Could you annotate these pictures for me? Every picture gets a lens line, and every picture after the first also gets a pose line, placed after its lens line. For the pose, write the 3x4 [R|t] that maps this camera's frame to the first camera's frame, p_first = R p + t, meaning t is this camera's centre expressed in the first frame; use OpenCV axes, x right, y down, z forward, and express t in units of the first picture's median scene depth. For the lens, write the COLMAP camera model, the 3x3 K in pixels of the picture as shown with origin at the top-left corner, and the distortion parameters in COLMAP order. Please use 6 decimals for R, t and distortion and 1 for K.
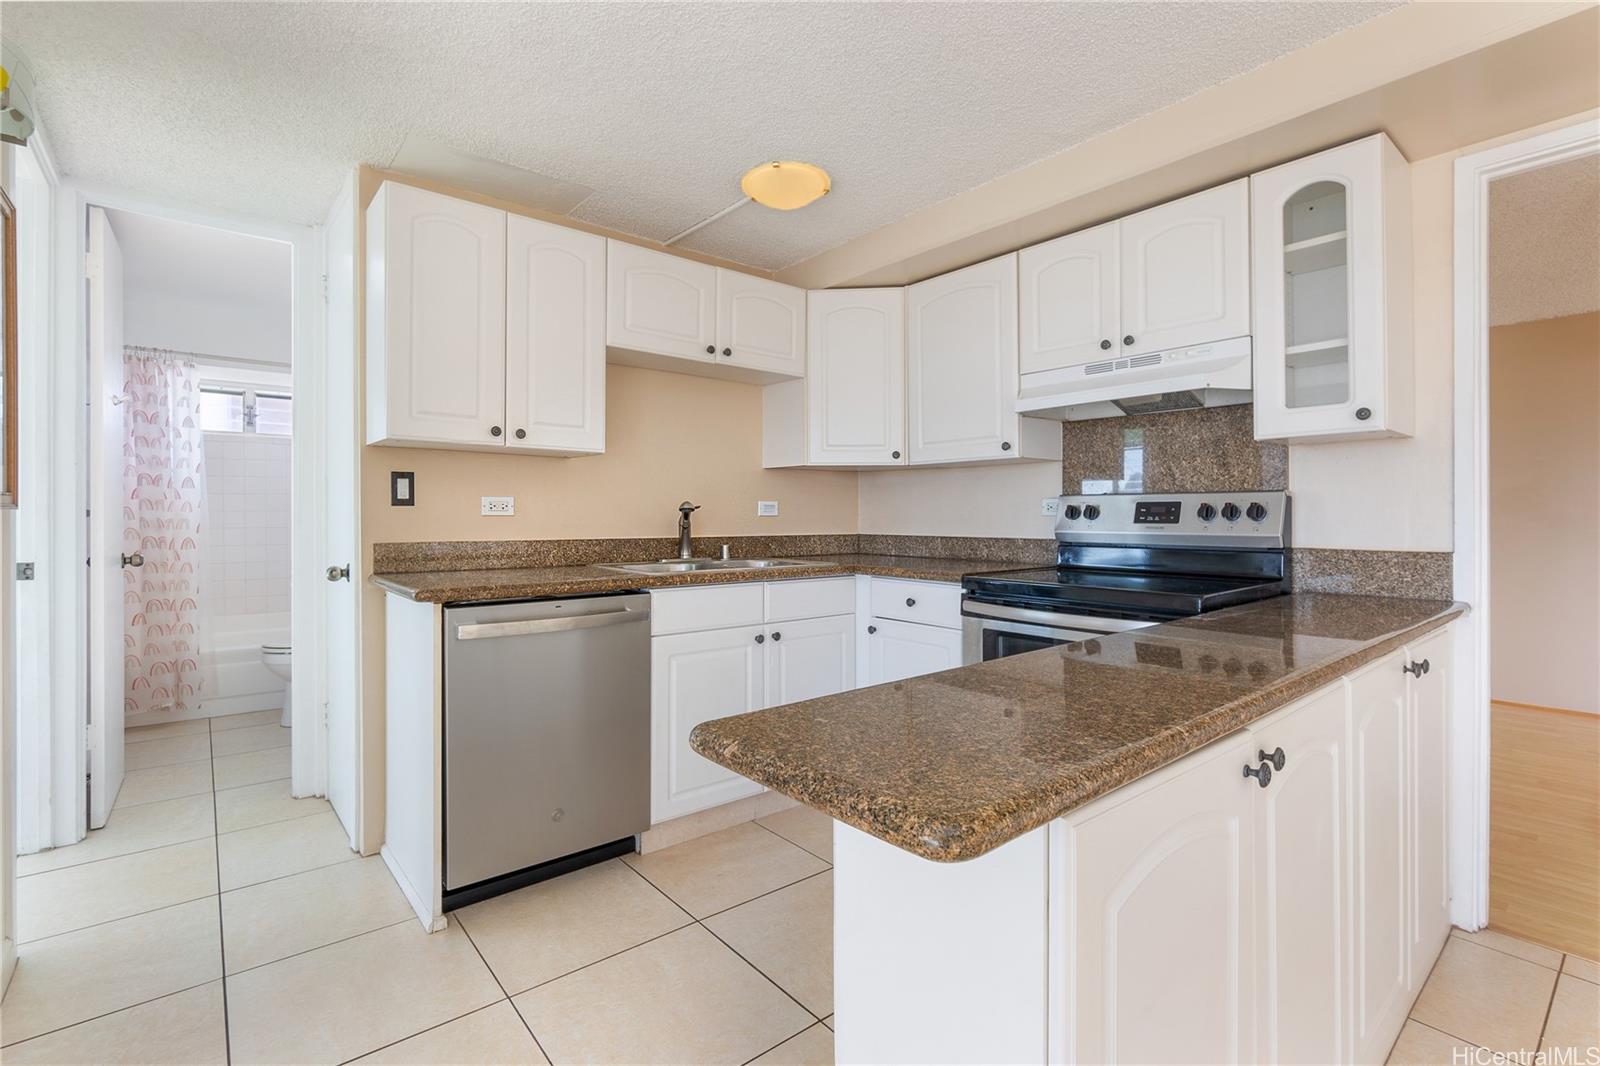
lens RADIAL K [[726.1, 0, 795.2], [0, 726.1, 520.3], [0, 0, 1]] dist [-0.000052, -0.000094]
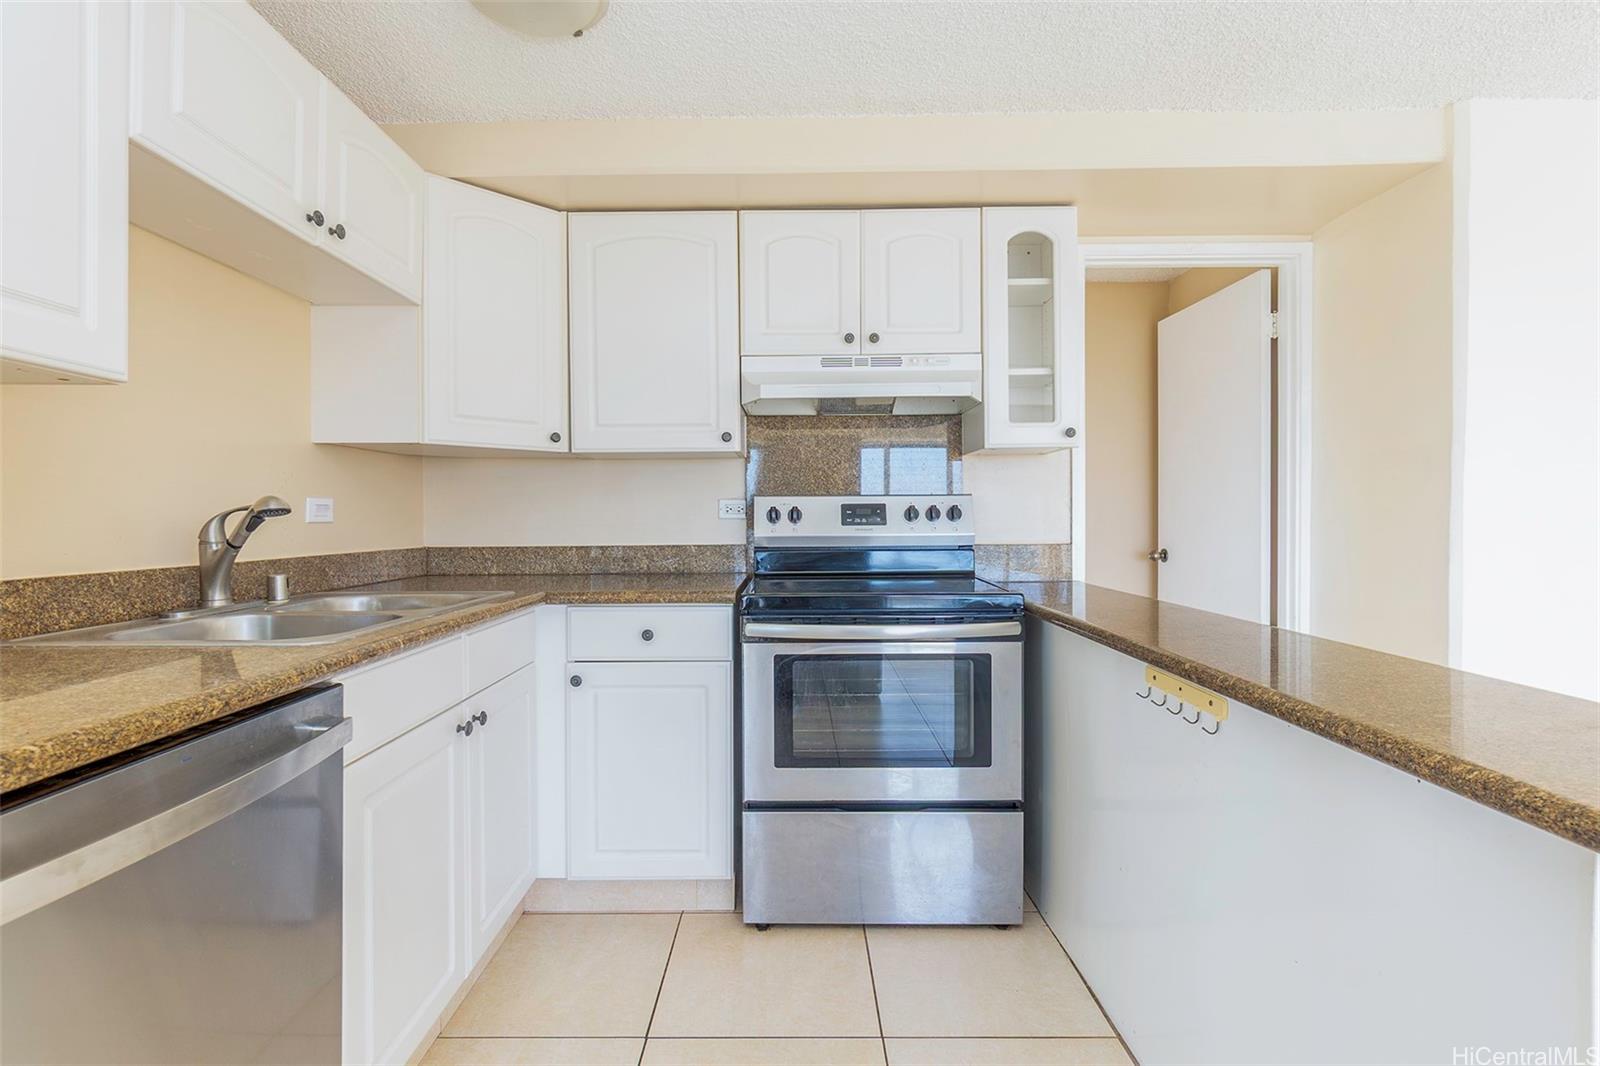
lens RADIAL K [[735.6, 0, 775.5], [0, 735.6, 519.6], [0, 0, 1]] dist [0.000930, 0.000094]
pose [[0.645826, -0.008013, 0.763443, -0.325222], [0.012683, 0.999920, -0.000234, -0.004414], [-0.763380, 0.009834, 0.645875, 0.394396]]
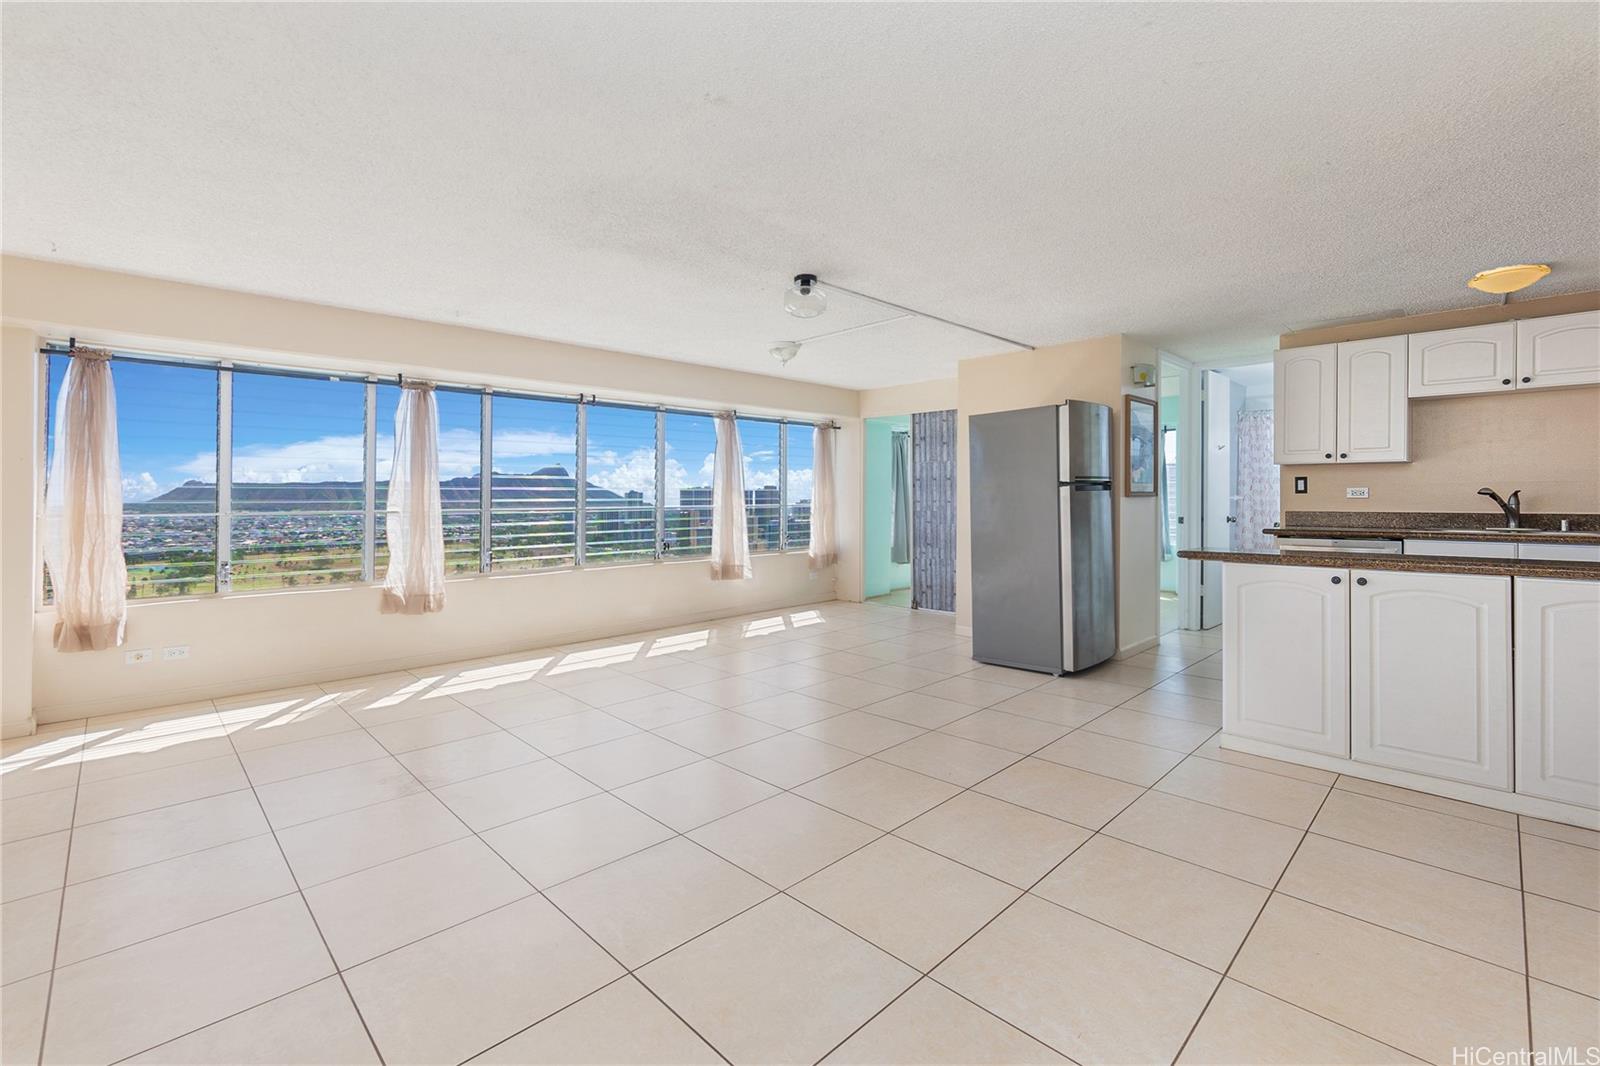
lens RADIAL K [[708.2, 0, 801.5], [0, 708.2, 496.0], [0, 0, 1]] dist [-0.029861, 0.012434]
pose [[0.102714, -0.006589, -0.994689, 1.137398], [-0.003340, 0.999970, -0.006969, 0.004983], [0.994705, 0.004038, 0.102689, -0.539564]]
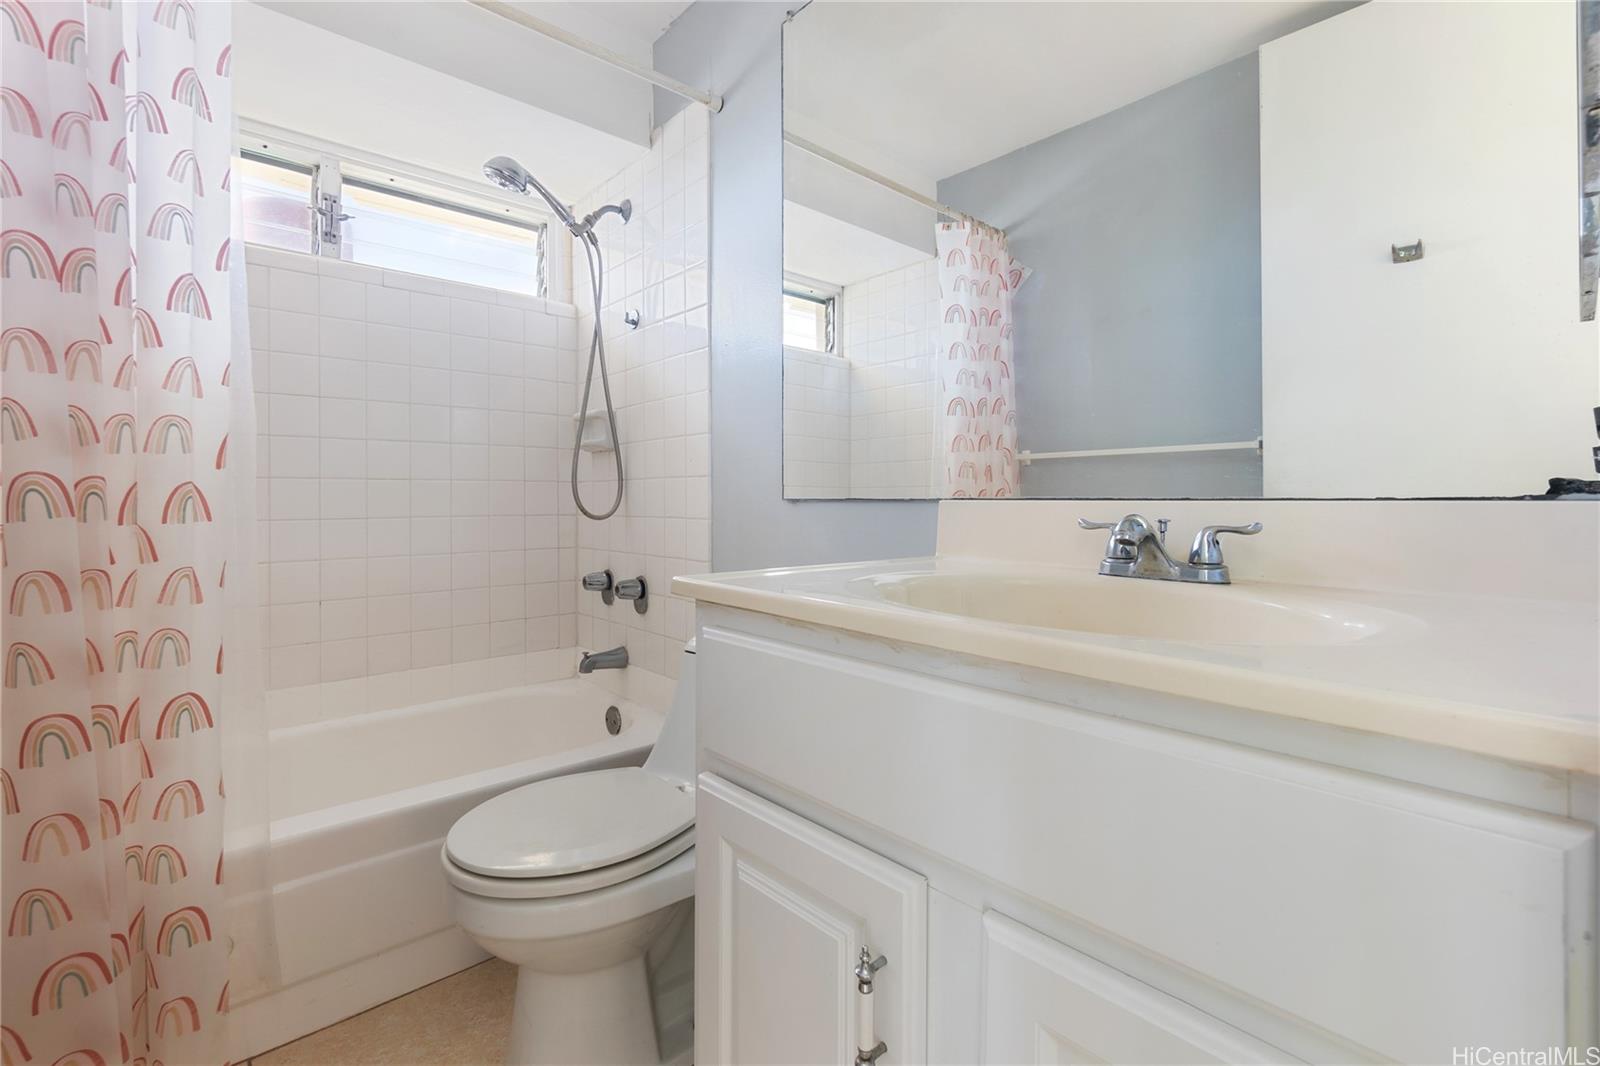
lens RADIAL K [[708.2, 0, 801.5], [0, 708.2, 496.0], [0, 0, 1]] dist [-0.029861, 0.012434]
pose [[0.999260, 0.001038, 0.038439, -0.856001], [-0.000600, 0.999935, -0.011397, 0.045753], [-0.038449, 0.011365, 0.999196, 1.014052]]
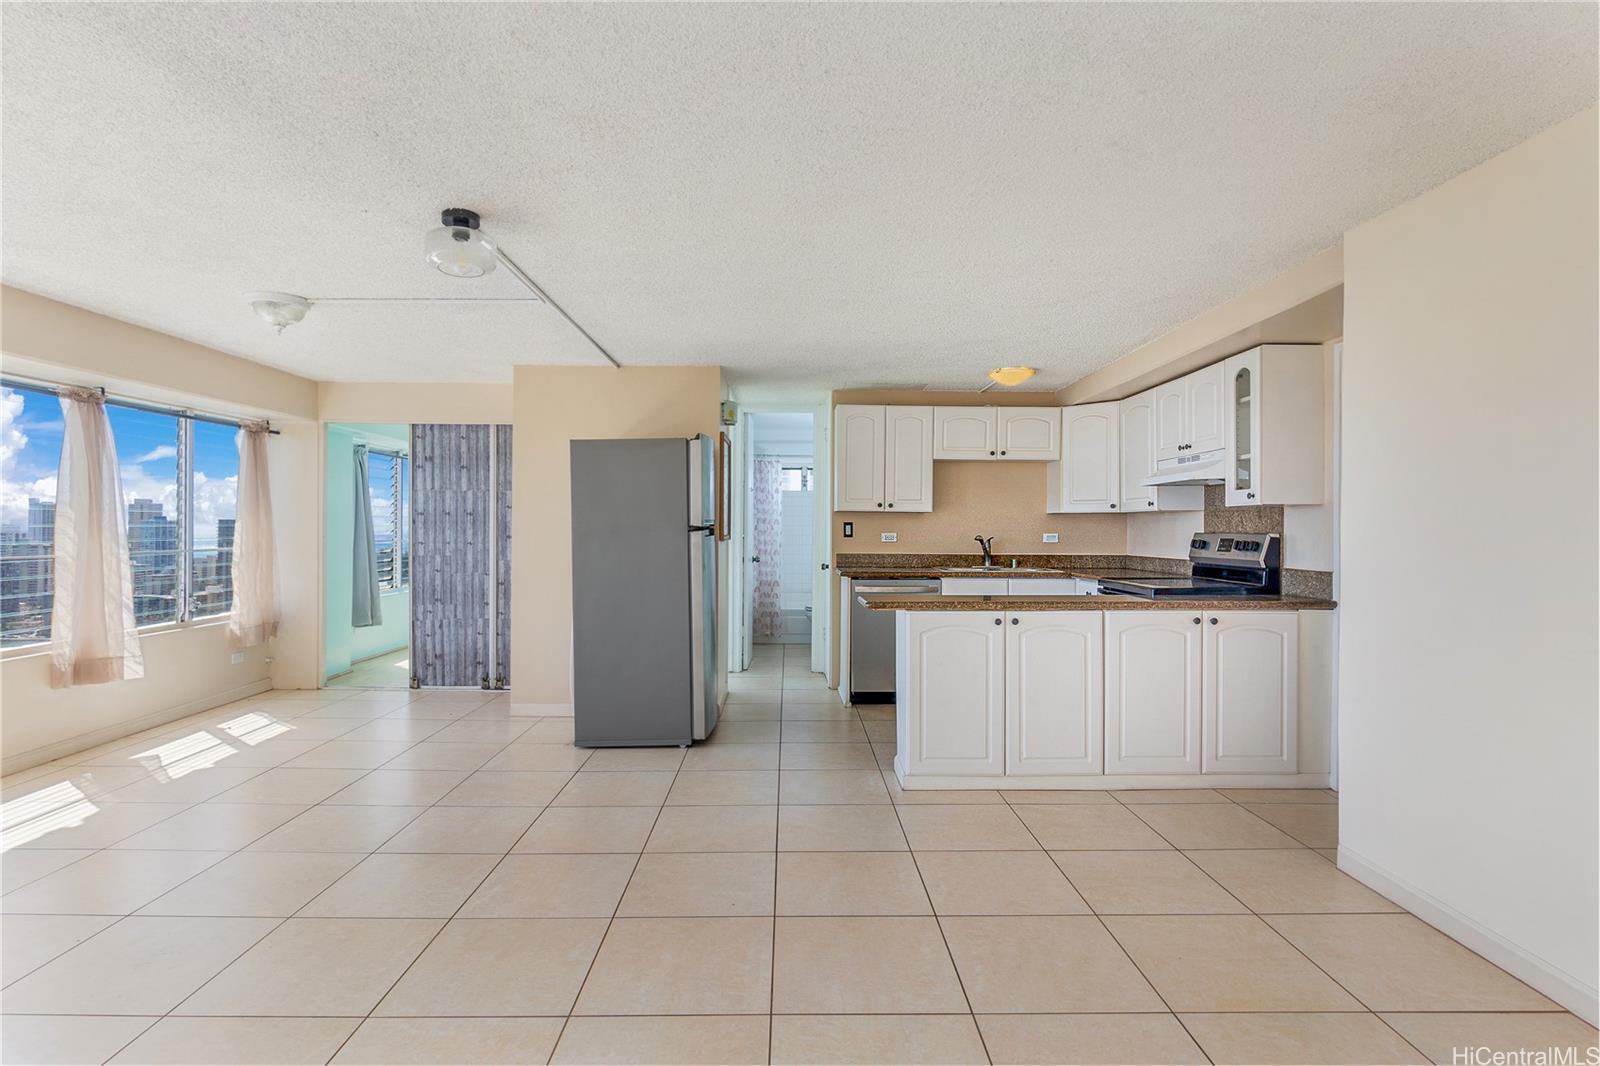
lens RADIAL K [[786.1, 0, 814.8], [0, 786.1, 530.1], [0, 0, 1]] dist [-0.000960, -0.000236]
pose [[0.794471, 0.002943, -0.607295, 0.761978], [-0.007578, 0.999958, -0.005069, -0.026098], [0.607255, 0.008630, 0.794460, -0.887881]]
